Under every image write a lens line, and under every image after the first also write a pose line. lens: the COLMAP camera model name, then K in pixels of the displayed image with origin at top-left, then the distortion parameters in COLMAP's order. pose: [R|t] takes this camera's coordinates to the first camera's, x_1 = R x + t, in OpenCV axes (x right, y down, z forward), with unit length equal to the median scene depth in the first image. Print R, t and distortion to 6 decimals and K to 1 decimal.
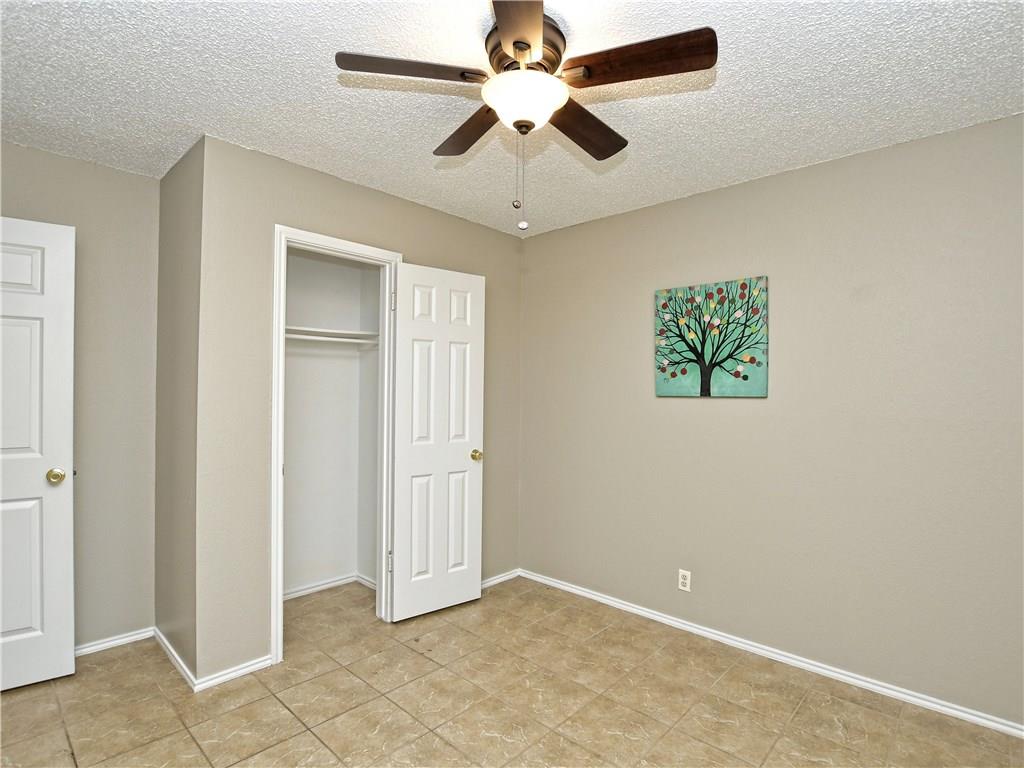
lens RADIAL K [[496.2, 0, 512.0], [0, 496.2, 384.0], [0, 0, 1]] dist [-0.040057, 0.000733]
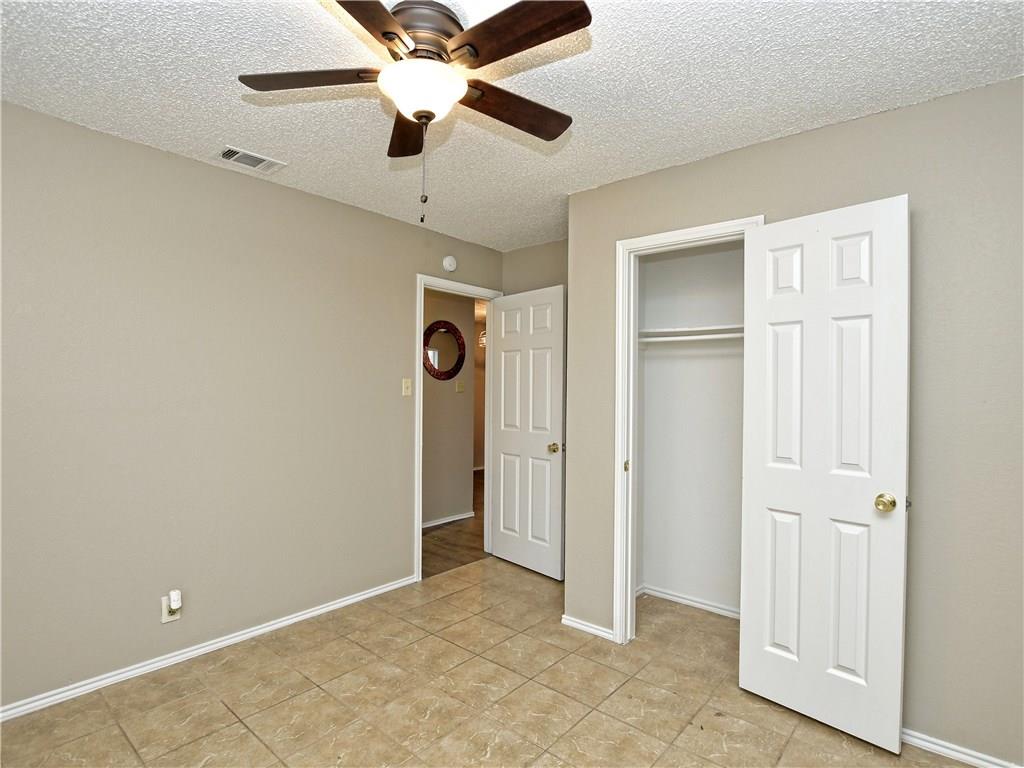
lens RADIAL K [[527.5, 0, 510.0], [0, 527.5, 388.4], [0, 0, 1]] dist [-0.026232, -0.000036]
pose [[0.071685, 0.011448, -0.997362, 0.701067], [0.012396, 0.999847, 0.012368, -0.018219], [0.997350, -0.013250, 0.071532, 0.705608]]
